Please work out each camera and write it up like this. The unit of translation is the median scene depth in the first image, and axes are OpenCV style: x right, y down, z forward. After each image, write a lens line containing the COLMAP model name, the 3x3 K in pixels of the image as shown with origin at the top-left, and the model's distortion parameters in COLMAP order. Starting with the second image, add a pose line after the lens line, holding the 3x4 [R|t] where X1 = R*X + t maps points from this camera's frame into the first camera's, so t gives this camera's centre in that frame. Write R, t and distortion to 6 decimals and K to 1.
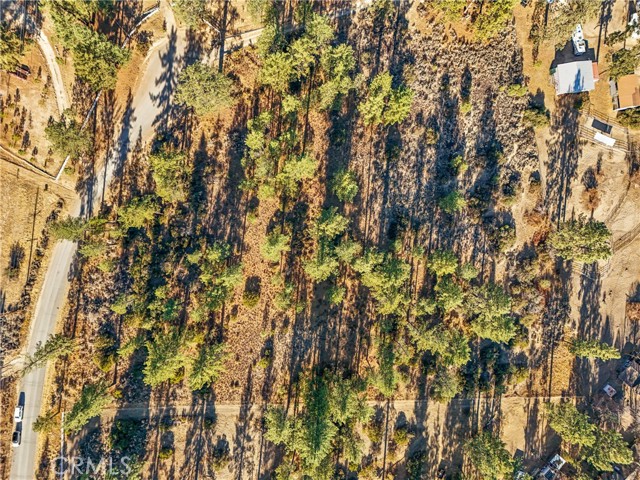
lens RADIAL K [[468.7, 0, 320.0], [0, 468.7, 240.0], [0, 0, 1]] dist [0.069801, -0.058600]
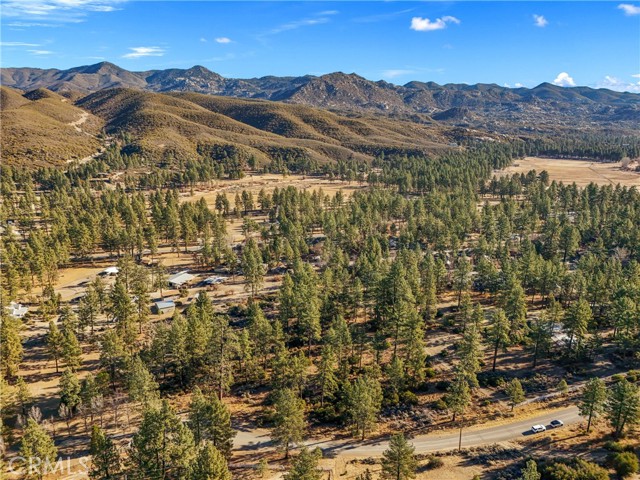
lens RADIAL K [[468.7, 0, 320.0], [0, 468.7, 240.0], [0, 0, 1]] dist [0.069801, -0.058600]
pose [[-0.384795, -0.252606, 0.887763, -1.263344], [0.922980, -0.098643, 0.371992, -0.456134], [-0.006396, 0.962528, 0.271107, 0.276032]]
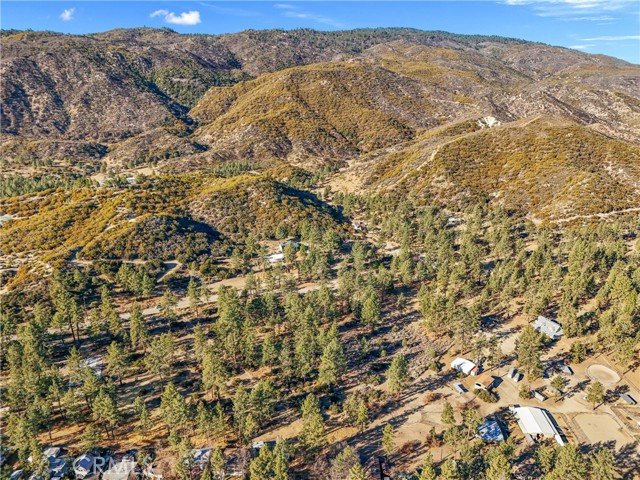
lens RADIAL K [[468.7, 0, 320.0], [0, 468.7, 240.0], [0, 0, 1]] dist [0.069801, -0.058600]
pose [[0.639295, 0.216371, -0.737892, 1.448827], [-0.768912, 0.190765, -0.610232, 1.112283], [0.008727, 0.957493, 0.288325, 0.021510]]
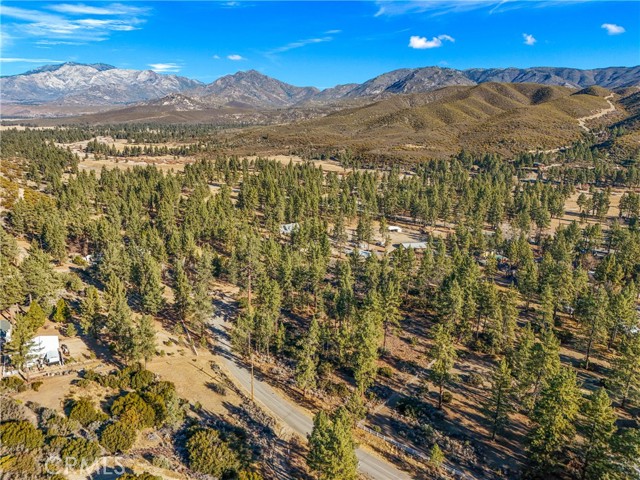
lens RADIAL K [[468.7, 0, 320.0], [0, 468.7, 240.0], [0, 0, 1]] dist [0.069801, -0.058600]
pose [[0.626818, -0.214491, 0.749061, -1.173346], [0.779118, 0.161900, -0.605611, 0.788495], [0.008625, 0.963214, 0.268595, 0.385164]]
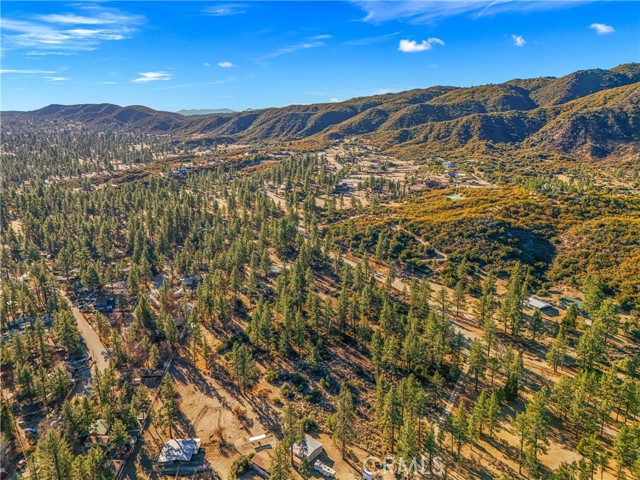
lens RADIAL K [[468.7, 0, 320.0], [0, 468.7, 240.0], [0, 0, 1]] dist [0.069801, -0.058600]
pose [[-0.729425, 0.152810, -0.666775, 1.295099], [-0.683613, -0.198114, 0.702442, -1.170444], [-0.024757, 0.968194, 0.248972, 0.156181]]
